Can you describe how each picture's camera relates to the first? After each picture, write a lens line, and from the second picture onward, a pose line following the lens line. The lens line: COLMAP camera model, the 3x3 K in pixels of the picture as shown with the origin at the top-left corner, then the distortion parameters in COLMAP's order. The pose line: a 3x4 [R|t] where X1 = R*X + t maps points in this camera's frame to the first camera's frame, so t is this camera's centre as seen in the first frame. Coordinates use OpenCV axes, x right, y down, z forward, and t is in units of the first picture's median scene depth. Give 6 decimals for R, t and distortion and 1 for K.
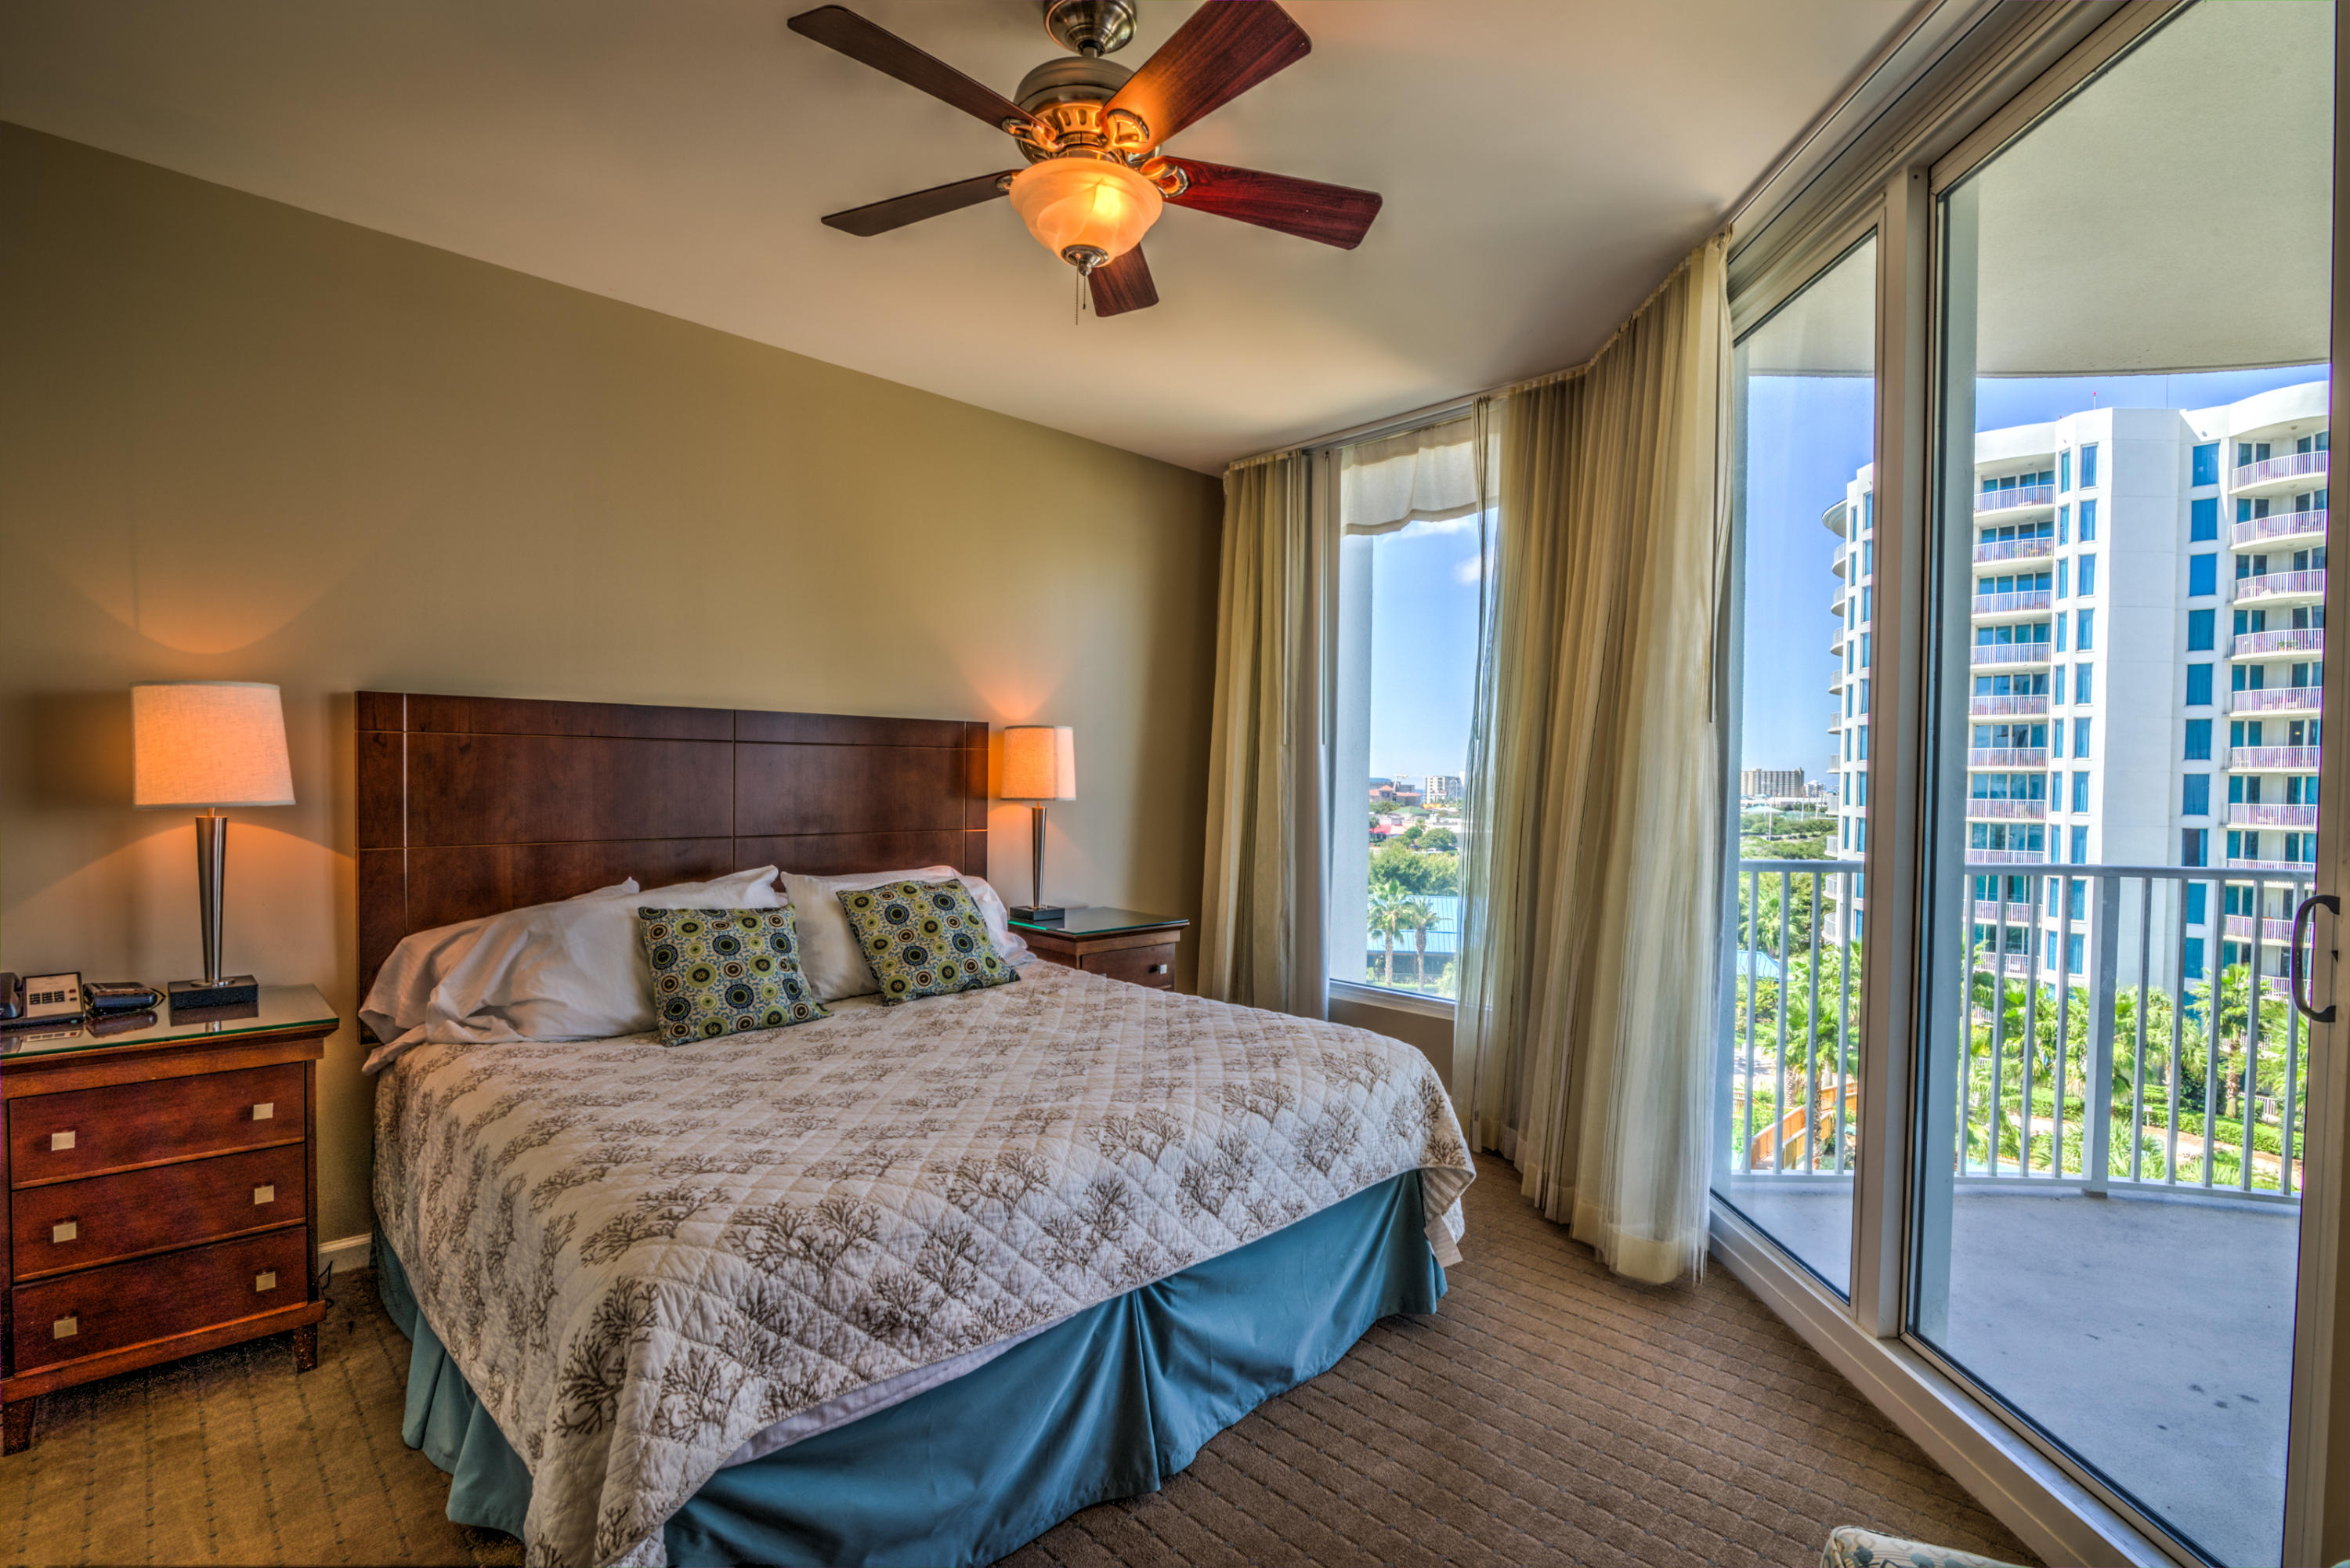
lens RADIAL K [[1089.4, 0, 1175.0], [0, 1089.4, 784.0], [0, 0, 1]] dist [-0.015626, 0.000063]
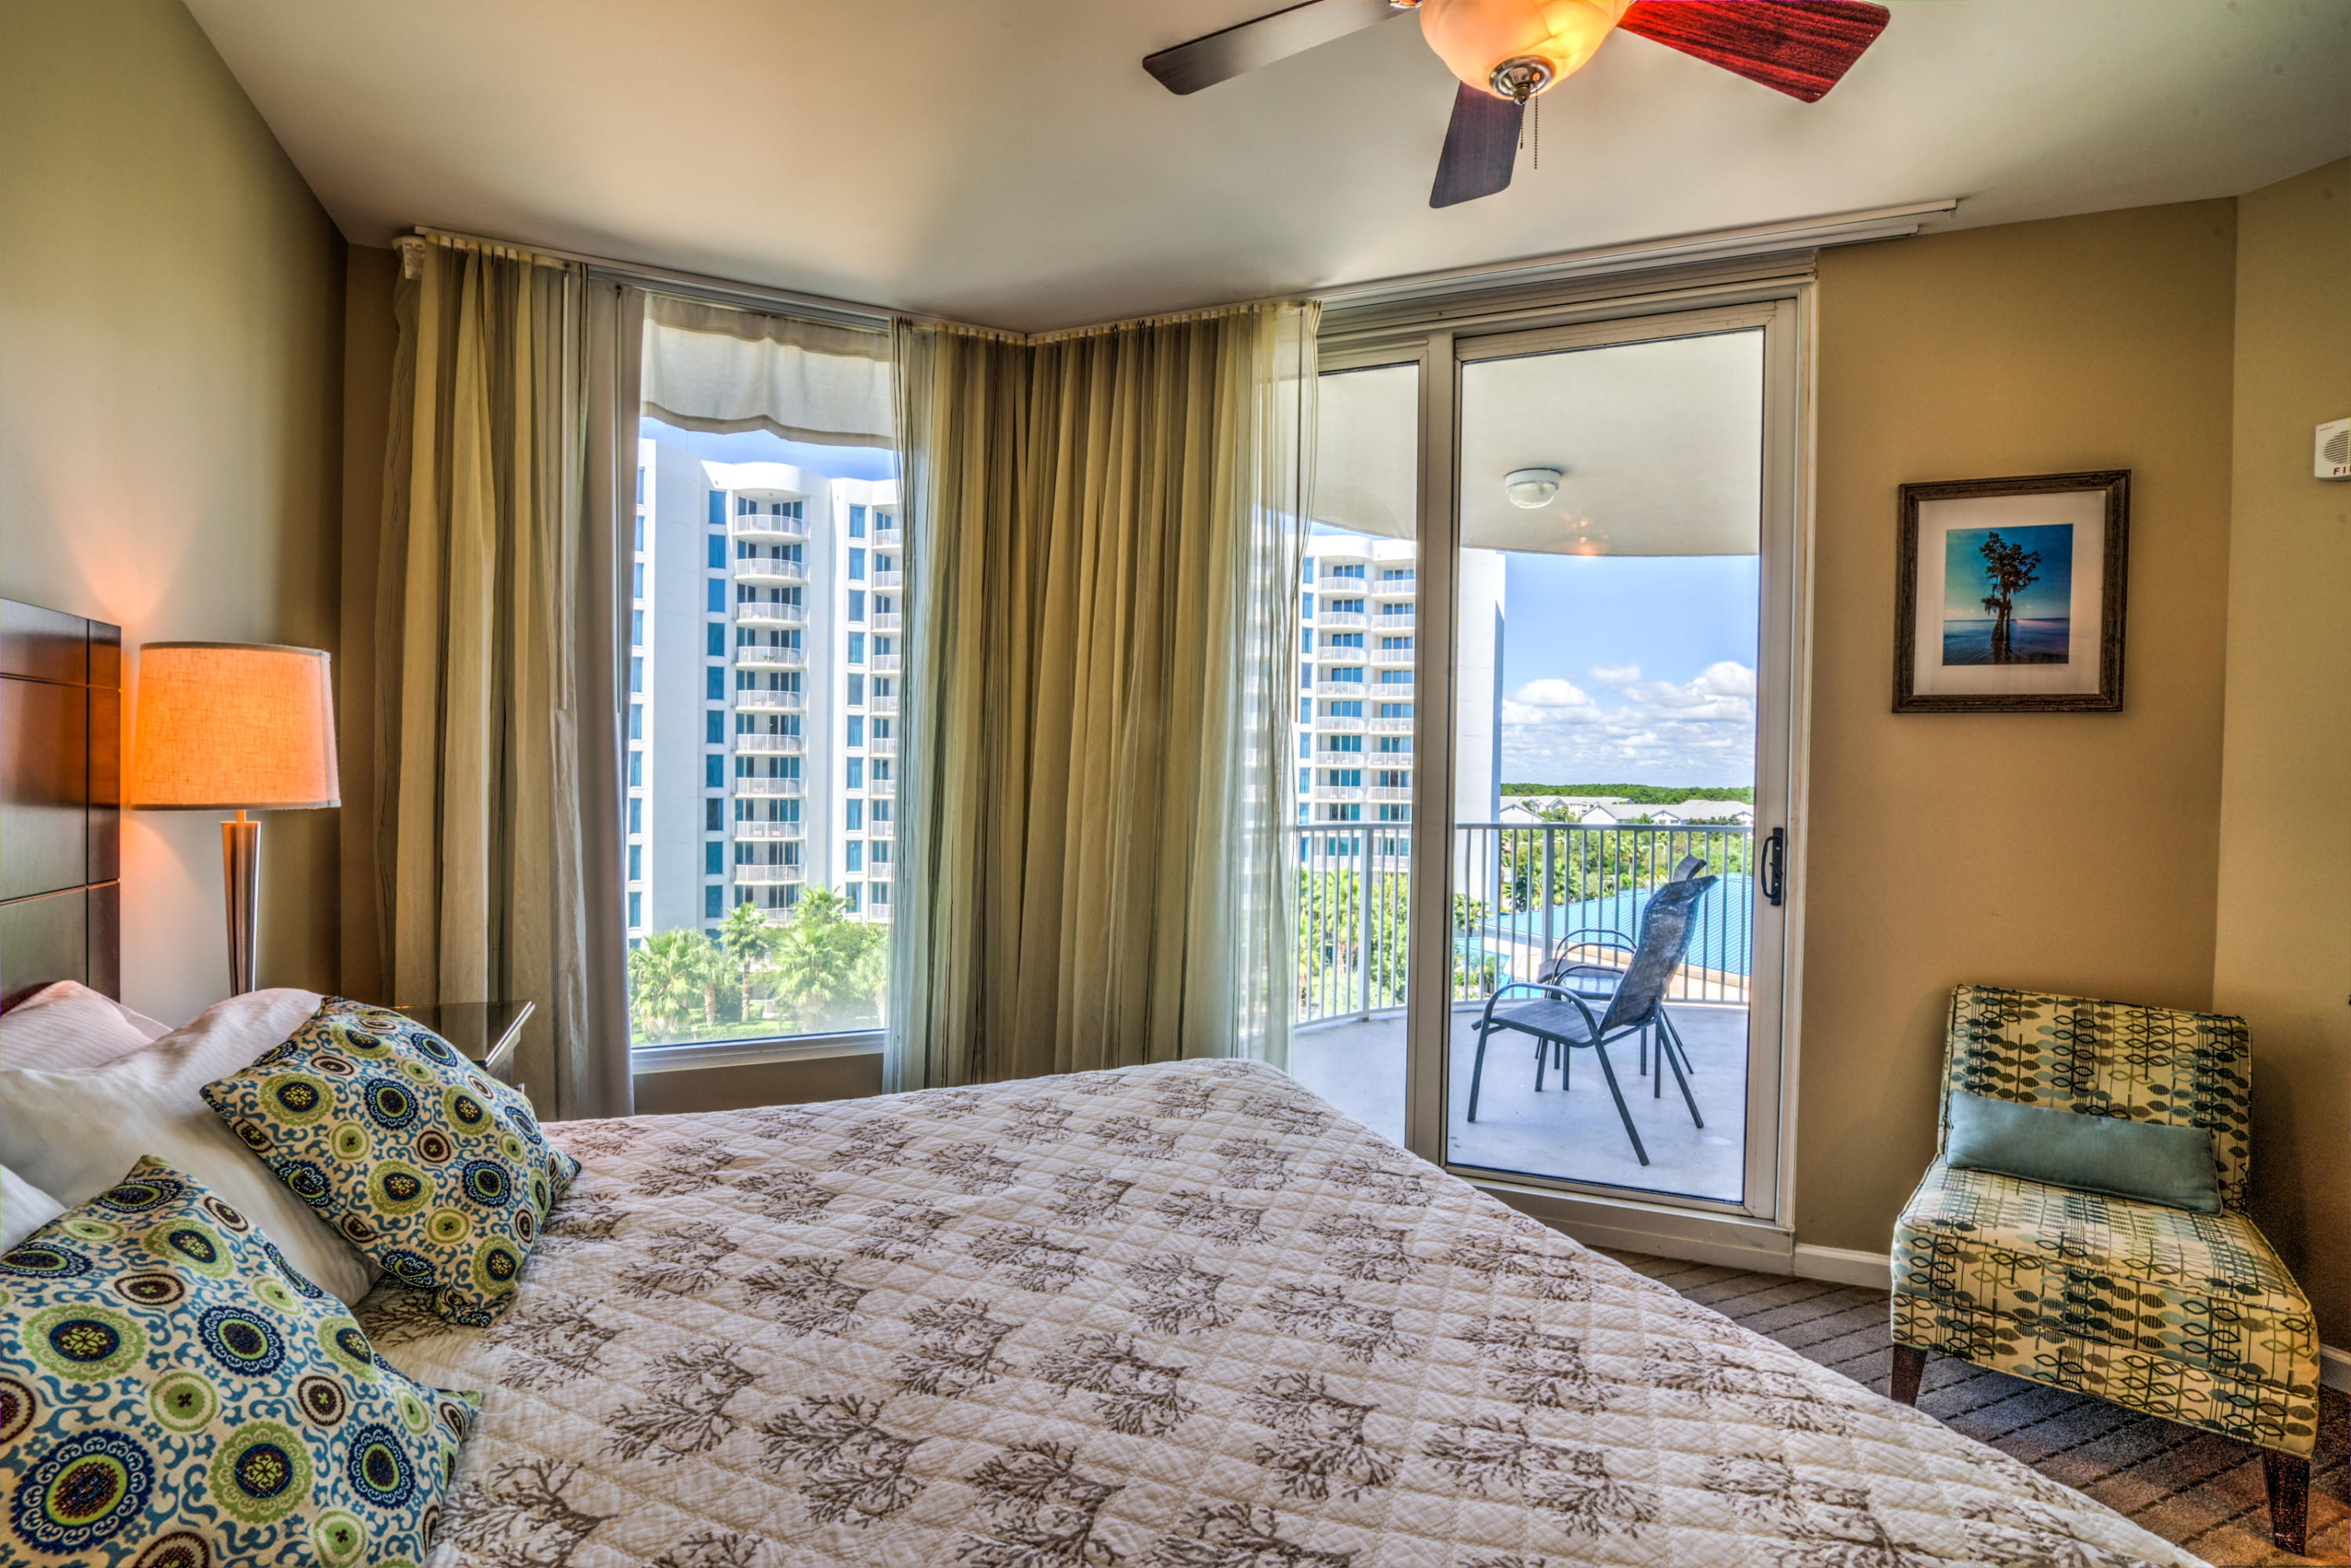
lens RADIAL K [[1089.9, 0, 1175.5], [0, 1089.9, 784.0], [0, 0, 1]] dist [-0.015626, 0.000063]
pose [[0.329180, -0.017031, 0.944113, -0.069884], [-0.003296, 0.999811, 0.019185, -0.001026], [-0.944261, -0.009427, 0.329062, 0.078239]]
